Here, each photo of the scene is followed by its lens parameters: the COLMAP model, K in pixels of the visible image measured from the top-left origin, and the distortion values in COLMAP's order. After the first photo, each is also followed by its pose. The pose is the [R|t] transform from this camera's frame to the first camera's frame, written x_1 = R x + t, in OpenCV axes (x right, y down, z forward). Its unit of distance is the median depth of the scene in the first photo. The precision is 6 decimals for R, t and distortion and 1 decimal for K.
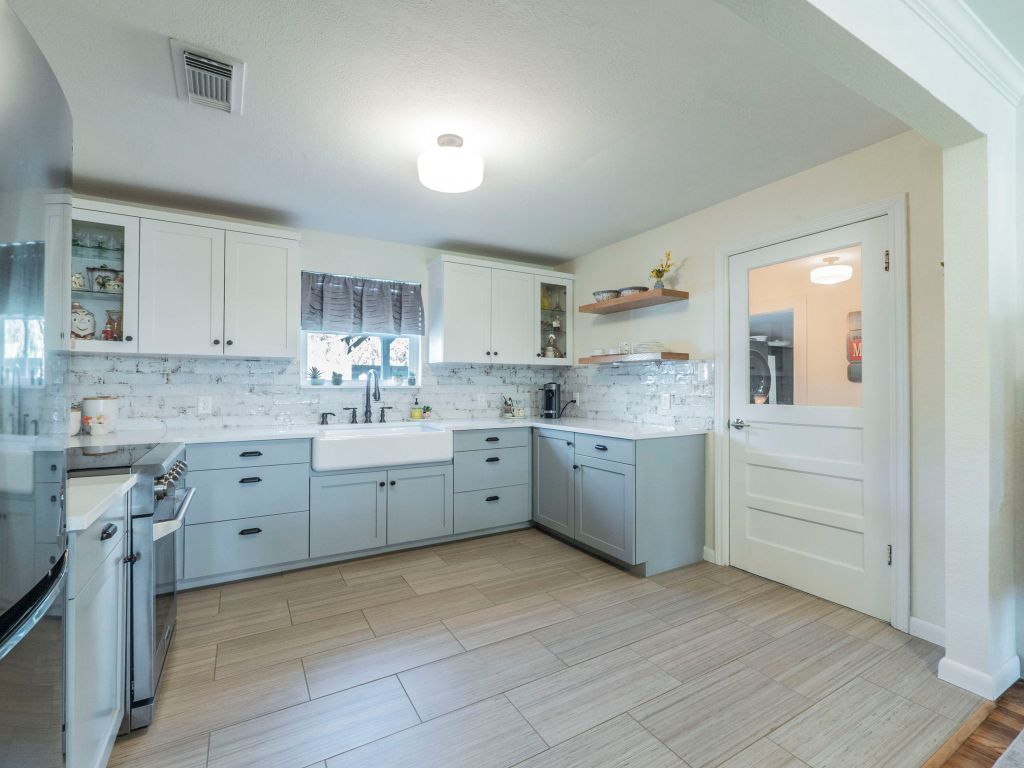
lens RADIAL K [[417.2, 0, 533.7], [0, 417.2, 383.6], [0, 0, 1]] dist [-0.000122, 0.000021]
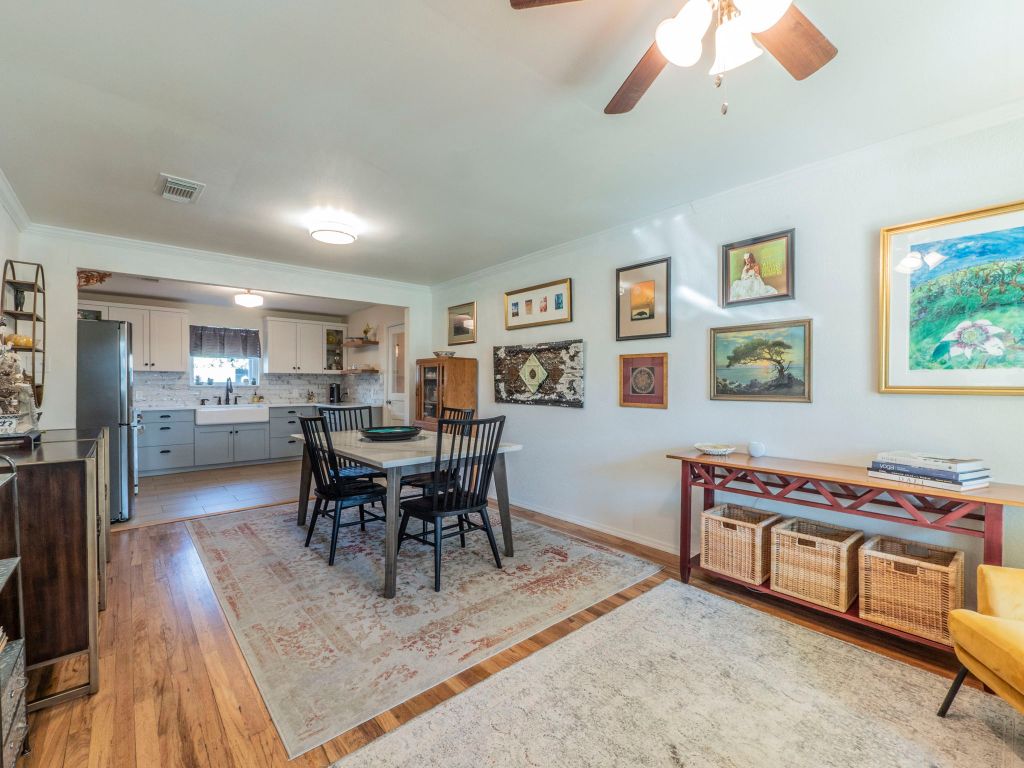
lens RADIAL K [[442.4, 0, 511.1], [0, 442.4, 394.8], [0, 0, 1]] dist [-0.013163, -0.000063]
pose [[0.995210, -0.002749, 0.097723, 0.698693], [0.000265, 0.999677, 0.025426, -0.001576], [-0.097762, -0.025278, 0.994889, -1.132573]]
